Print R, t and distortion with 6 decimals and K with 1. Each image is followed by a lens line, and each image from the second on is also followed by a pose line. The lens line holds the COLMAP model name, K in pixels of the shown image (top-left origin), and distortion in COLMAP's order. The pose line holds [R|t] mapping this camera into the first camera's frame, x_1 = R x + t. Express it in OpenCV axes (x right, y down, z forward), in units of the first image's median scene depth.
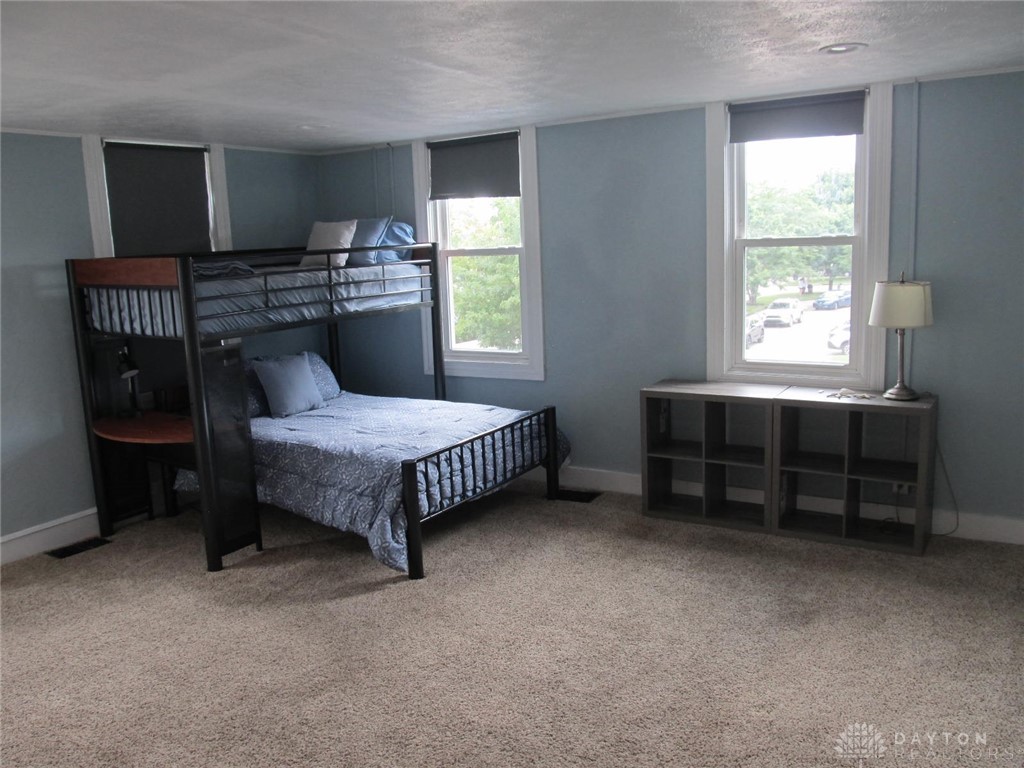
lens RADIAL K [[843.1, 0, 512.0], [0, 843.1, 384.0], [0, 0, 1]] dist [-0.071074, 0.040249]
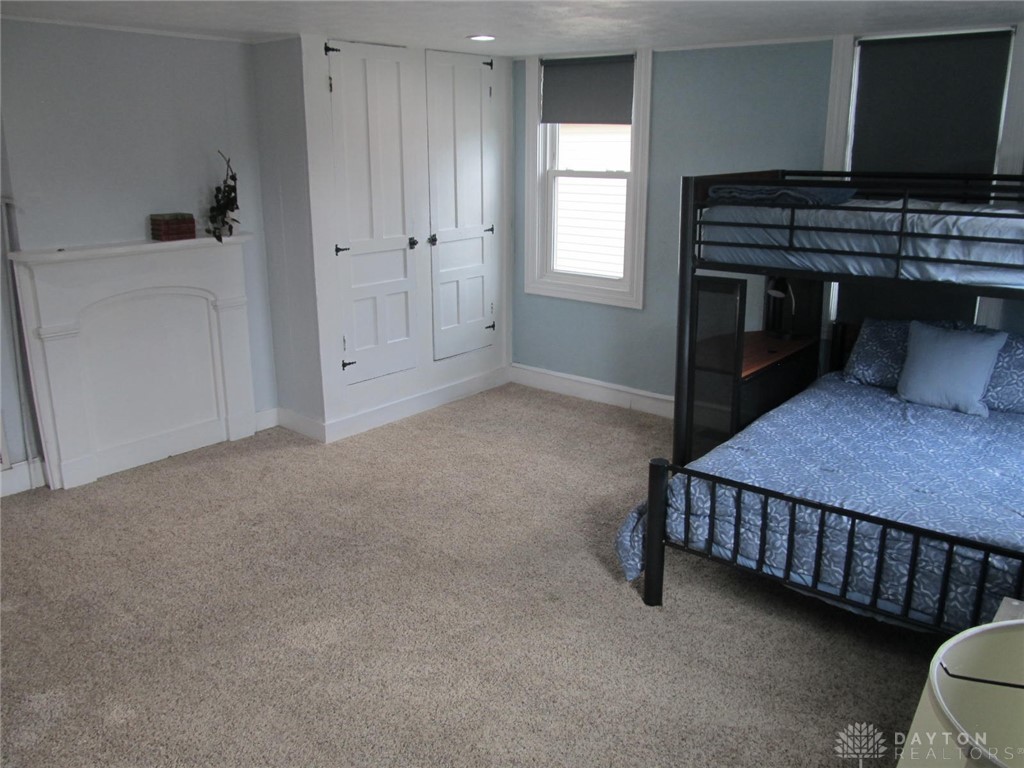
lens RADIAL K [[843.1, 0, 512.0], [0, 843.1, 384.0], [0, 0, 1]] dist [-0.071074, 0.040249]
pose [[-0.132539, 0.306430, -0.942621, 0.529122], [-0.156874, 0.932539, 0.325211, -0.181259], [0.978685, 0.190976, -0.075526, 0.785175]]
